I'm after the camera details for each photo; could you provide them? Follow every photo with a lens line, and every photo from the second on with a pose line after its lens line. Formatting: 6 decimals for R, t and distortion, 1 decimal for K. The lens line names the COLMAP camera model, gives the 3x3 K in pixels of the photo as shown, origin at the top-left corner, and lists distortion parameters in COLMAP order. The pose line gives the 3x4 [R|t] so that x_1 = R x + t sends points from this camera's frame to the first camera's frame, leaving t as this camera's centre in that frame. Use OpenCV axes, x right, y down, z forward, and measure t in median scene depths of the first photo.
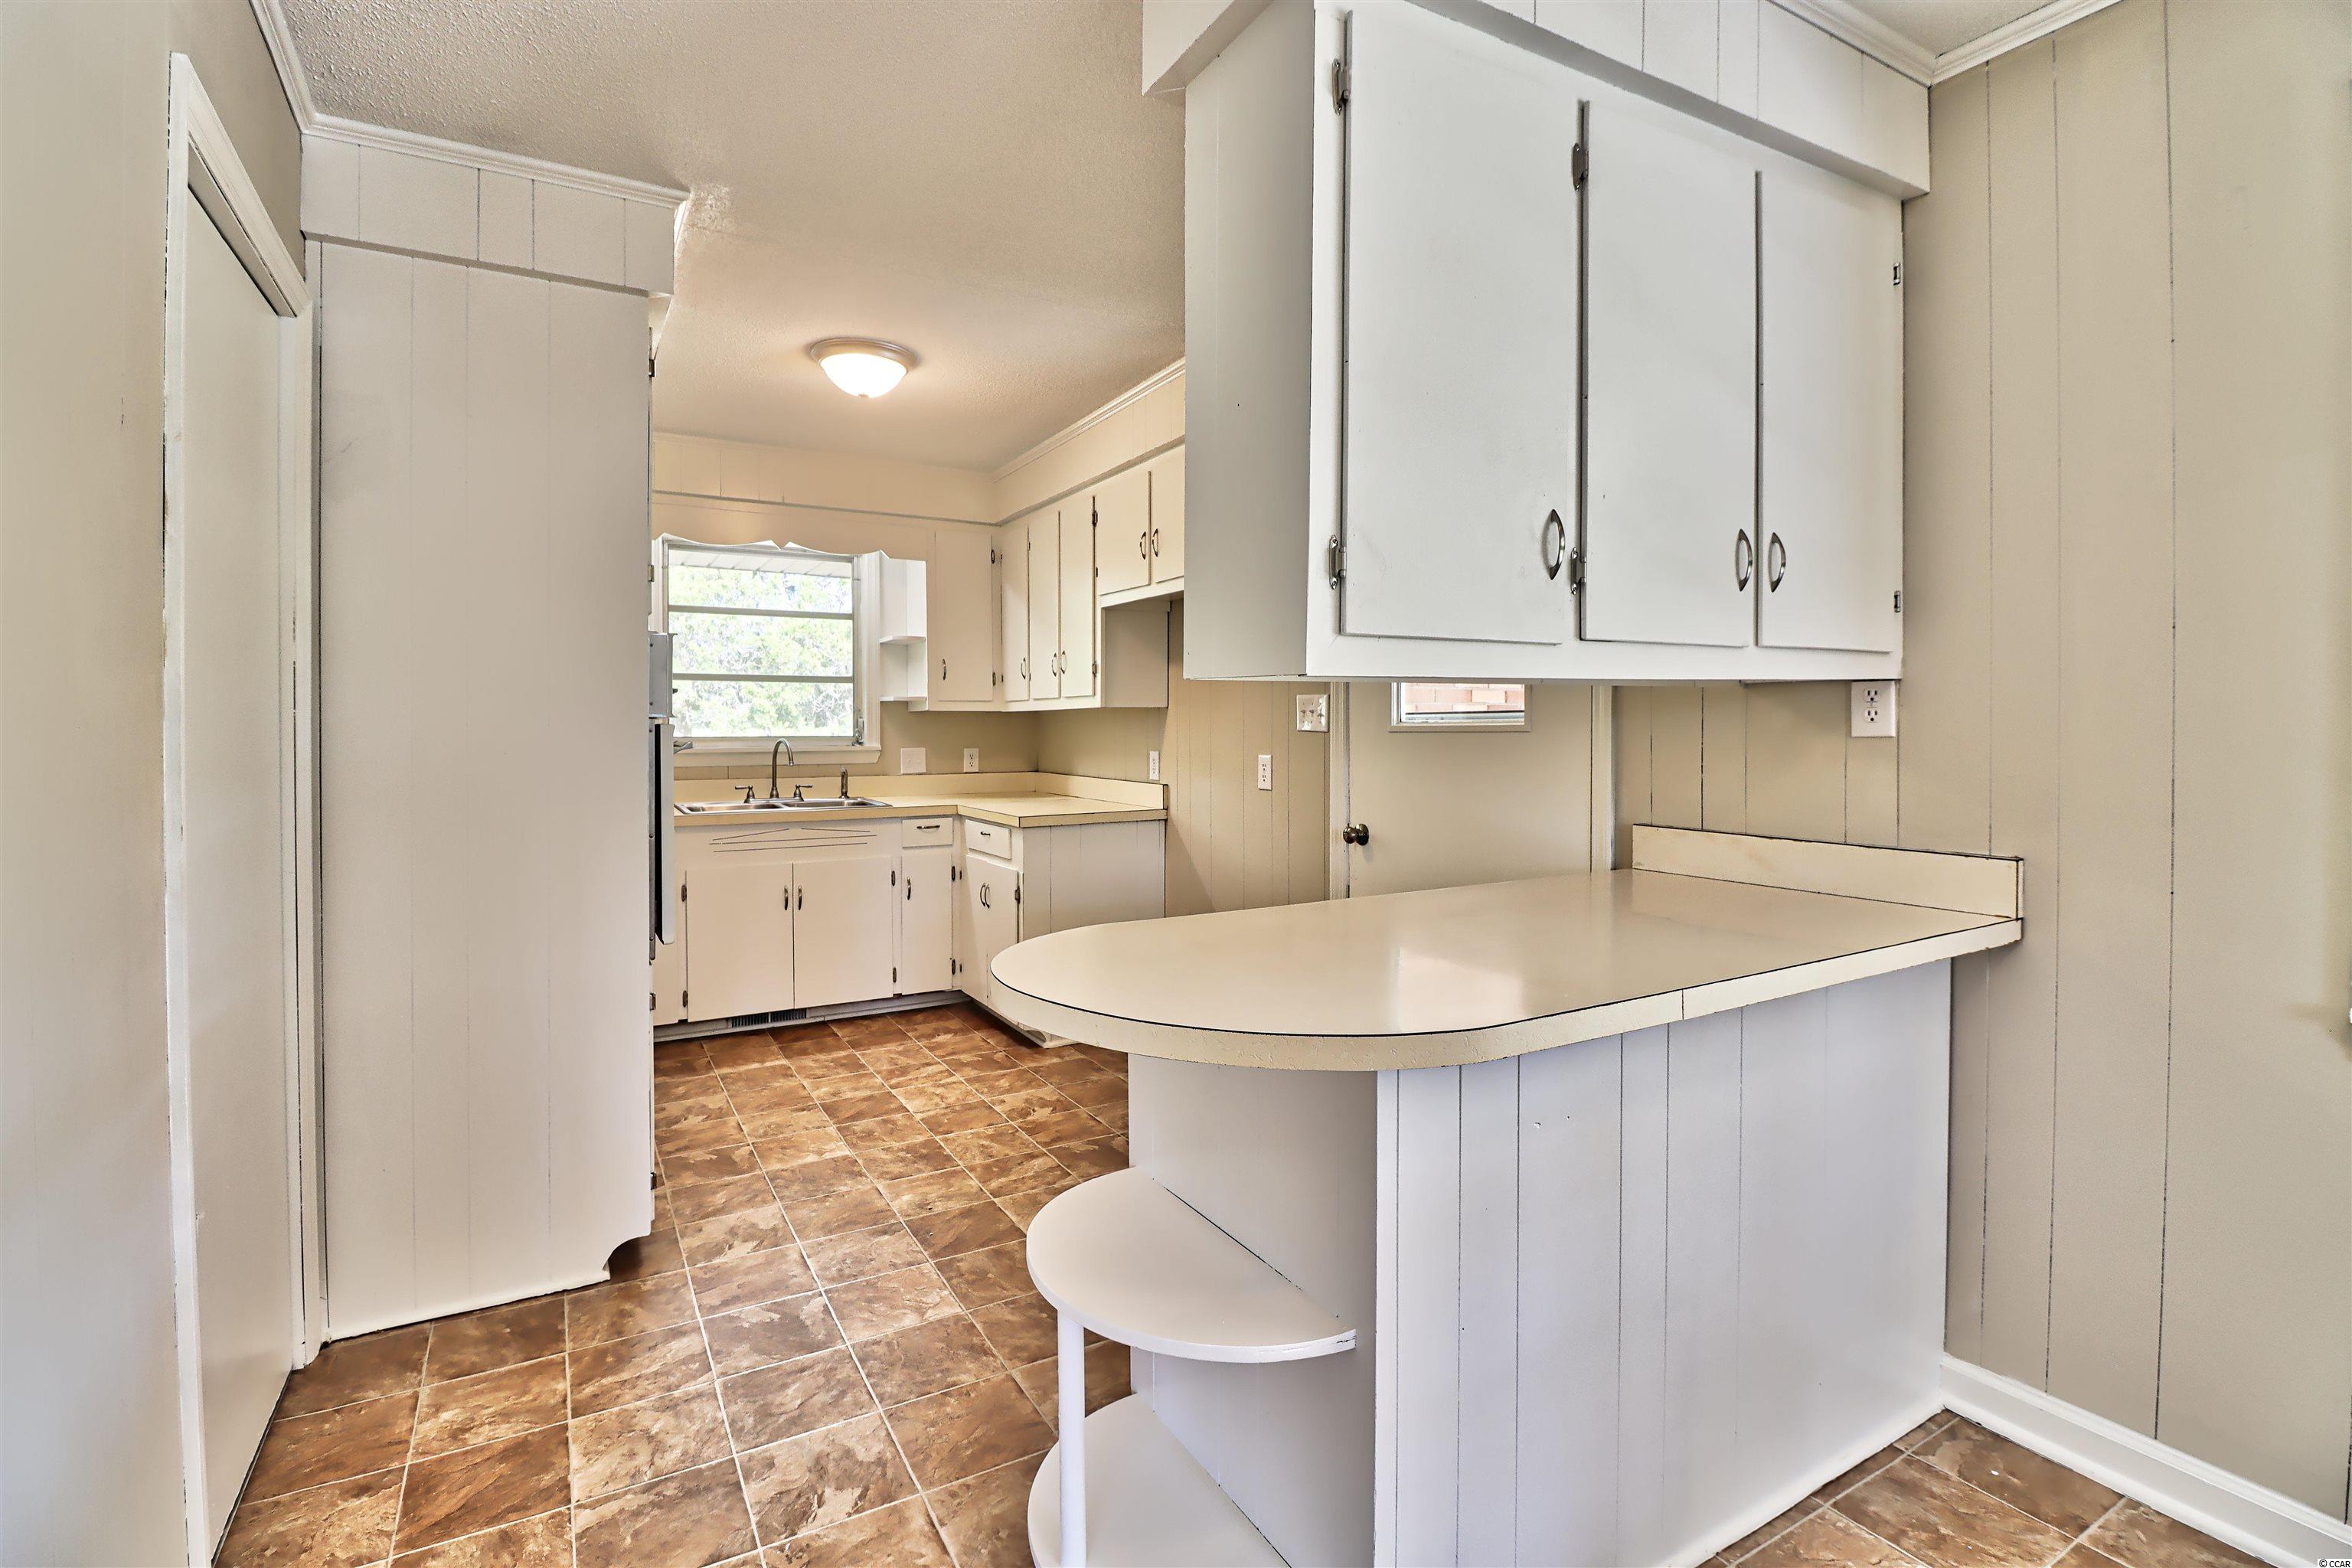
lens RADIAL K [[1084.6, 0, 1162.5], [0, 1084.6, 737.6], [0, 0, 1]] dist [-0.000392, -0.011959]
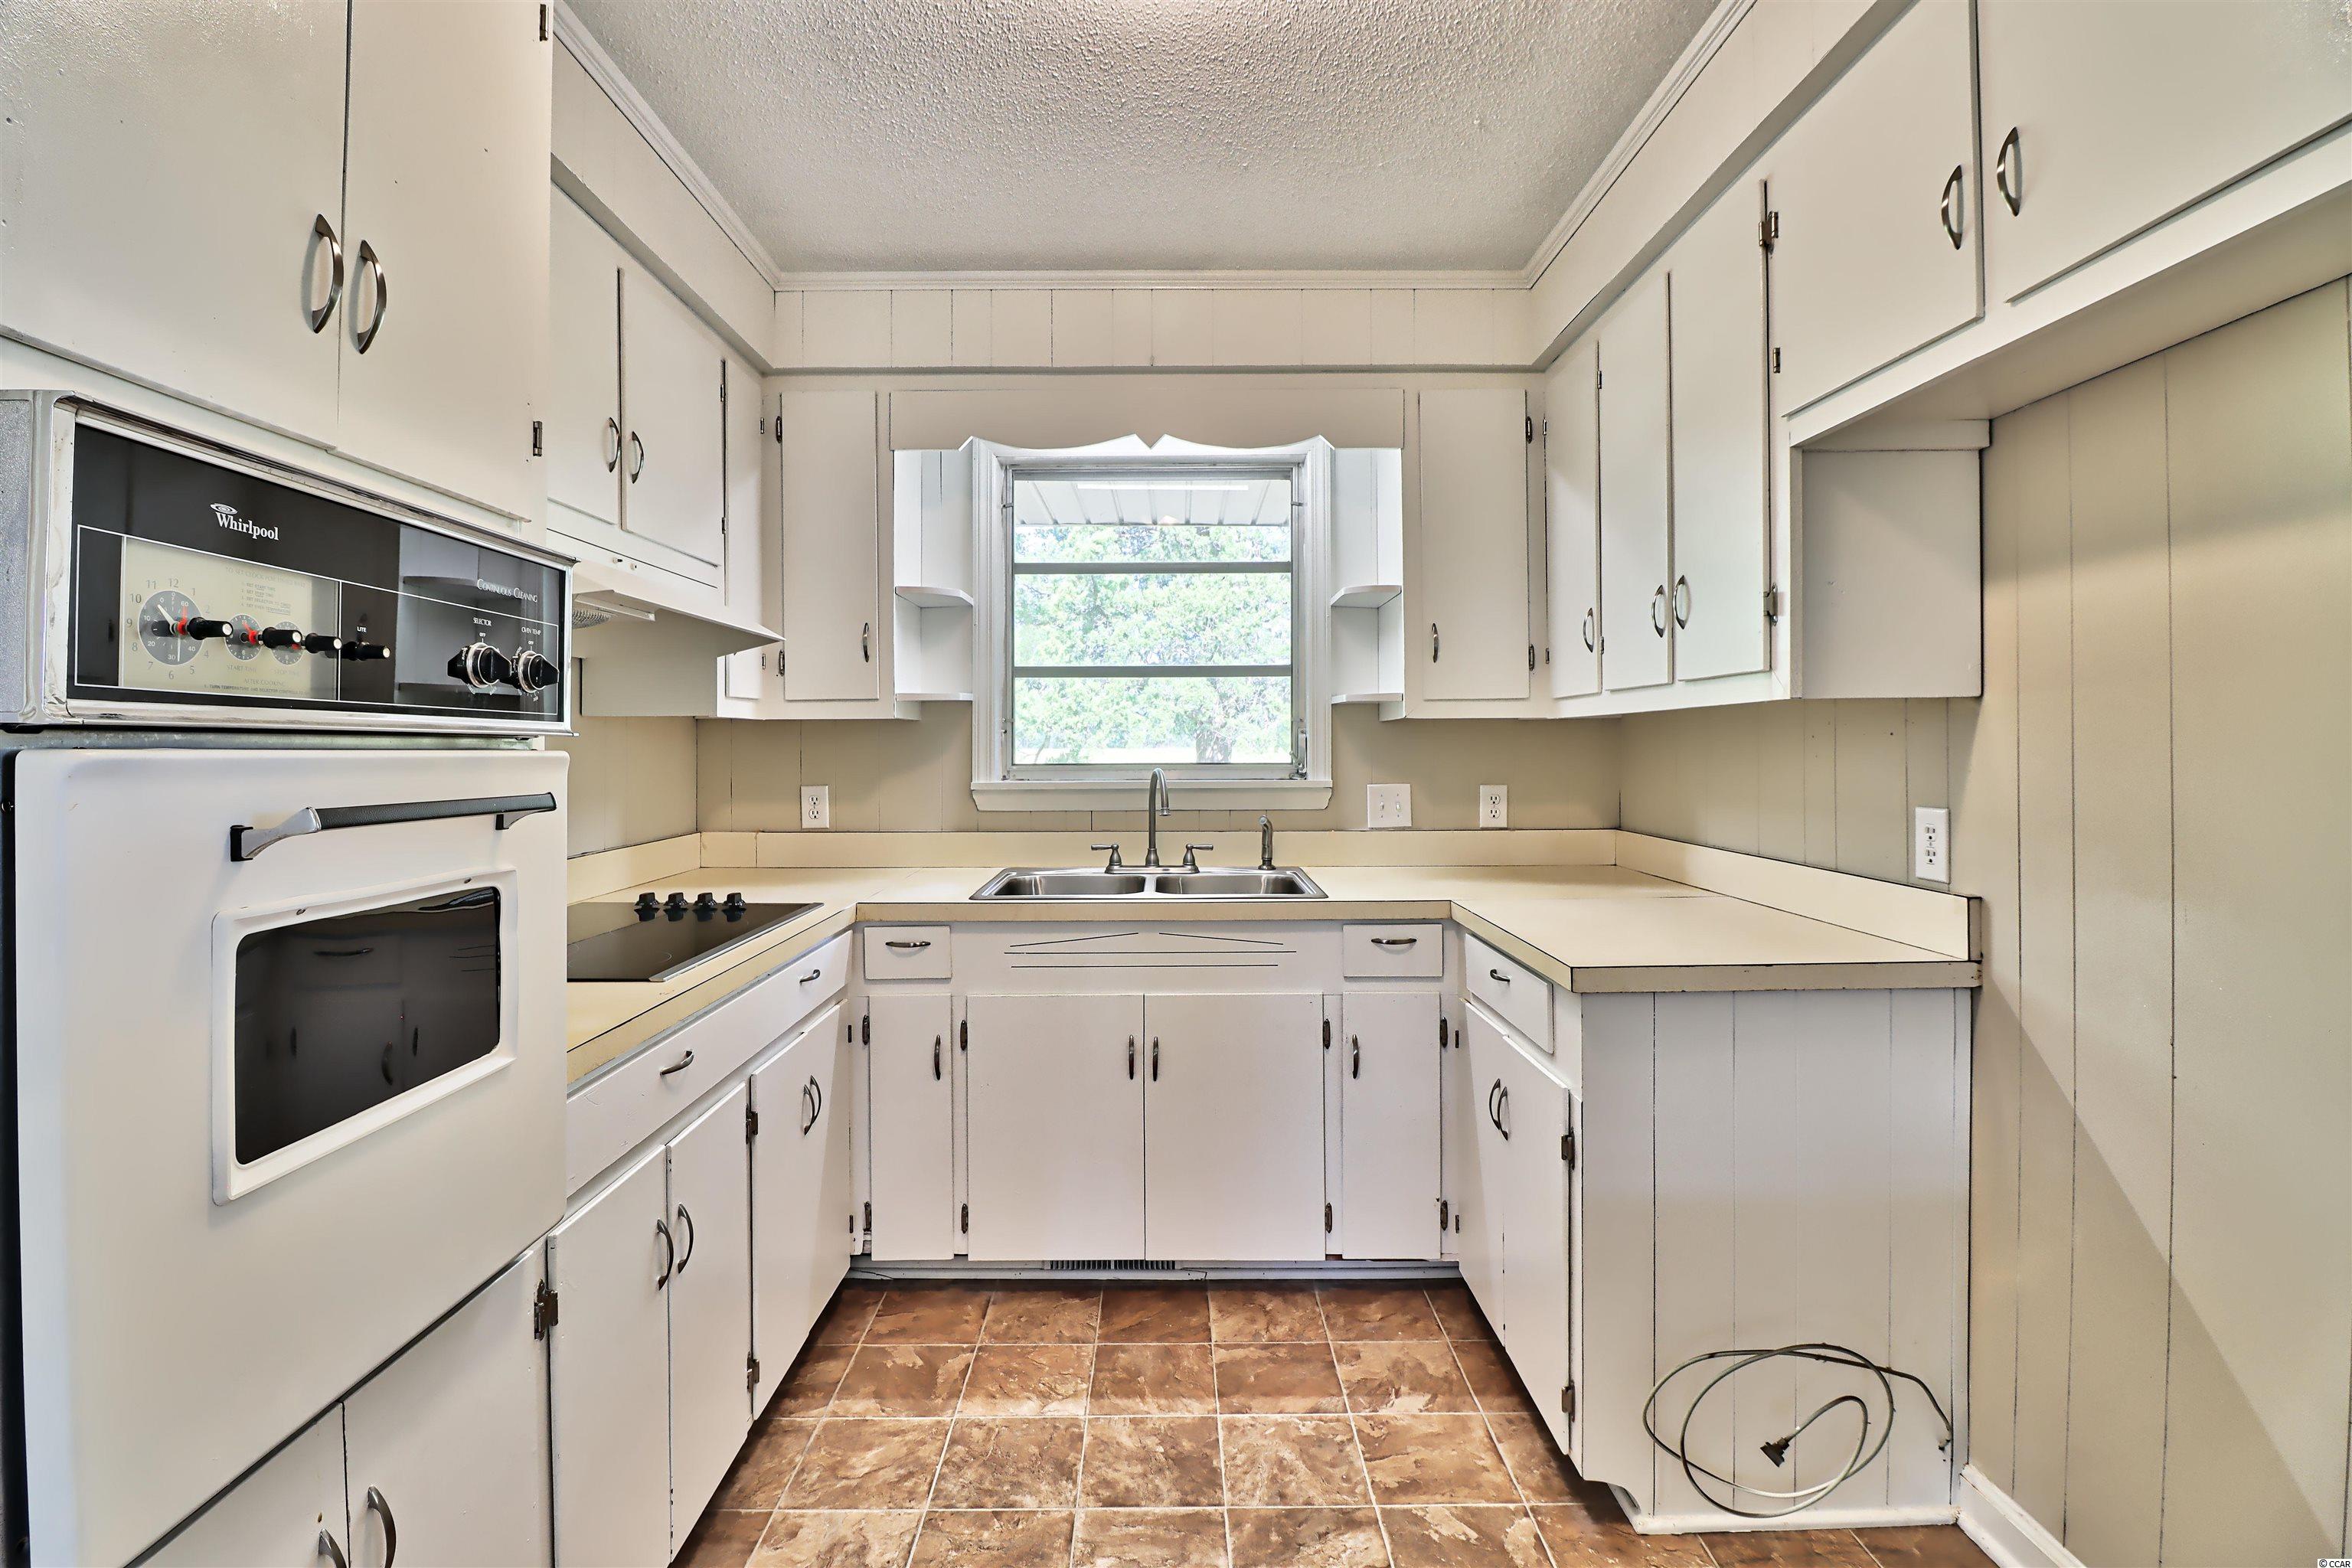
lens RADIAL K [[1084.6, 0, 1165.9], [0, 1084.6, 741.3], [0, 0, 1]] dist [-0.000392, -0.011959]
pose [[0.871731, -0.004730, -0.489961, -0.061939], [-0.002122, 0.999908, -0.013428, -0.006504], [0.489979, 0.012745, 0.871641, 0.544495]]
